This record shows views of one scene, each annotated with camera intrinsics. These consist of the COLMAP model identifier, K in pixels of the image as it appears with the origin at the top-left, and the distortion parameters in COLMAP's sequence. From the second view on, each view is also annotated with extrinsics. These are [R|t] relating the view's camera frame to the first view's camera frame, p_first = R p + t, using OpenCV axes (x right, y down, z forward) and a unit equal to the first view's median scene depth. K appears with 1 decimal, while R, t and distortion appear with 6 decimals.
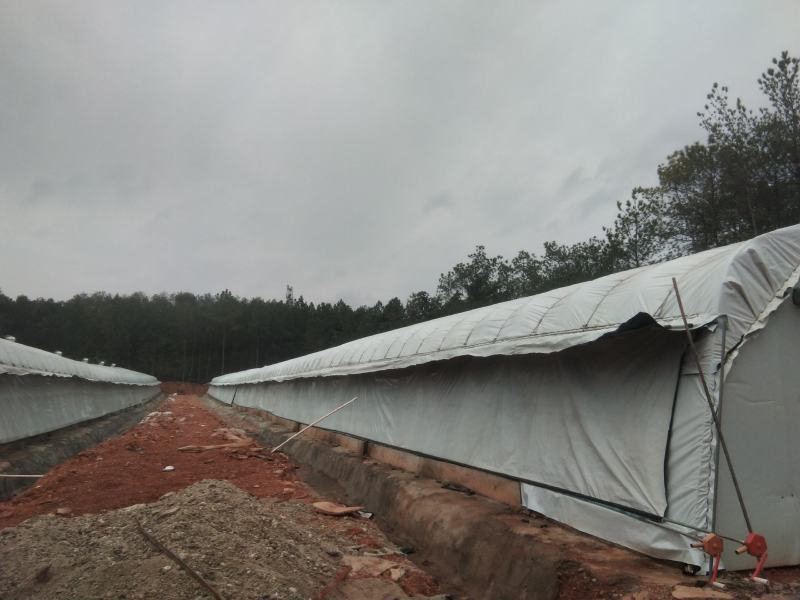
lens RADIAL K [[598.7, 0, 409.4], [0, 598.7, 298.3], [0, 0, 1]] dist [0.084429, -0.144343]
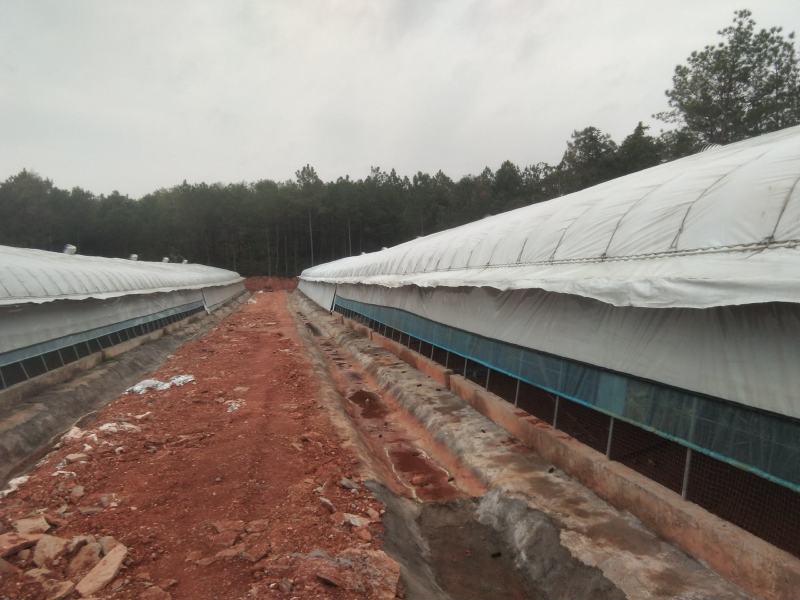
lens RADIAL K [[597.5, 0, 401.6], [0, 597.5, 290.8], [0, 0, 1]] dist [0.059189, -0.084951]
pose [[0.987303, -0.045694, -0.152131, -0.058952], [0.072172, 0.982209, 0.173367, 0.023377], [0.141503, -0.182145, 0.973037, 0.189461]]
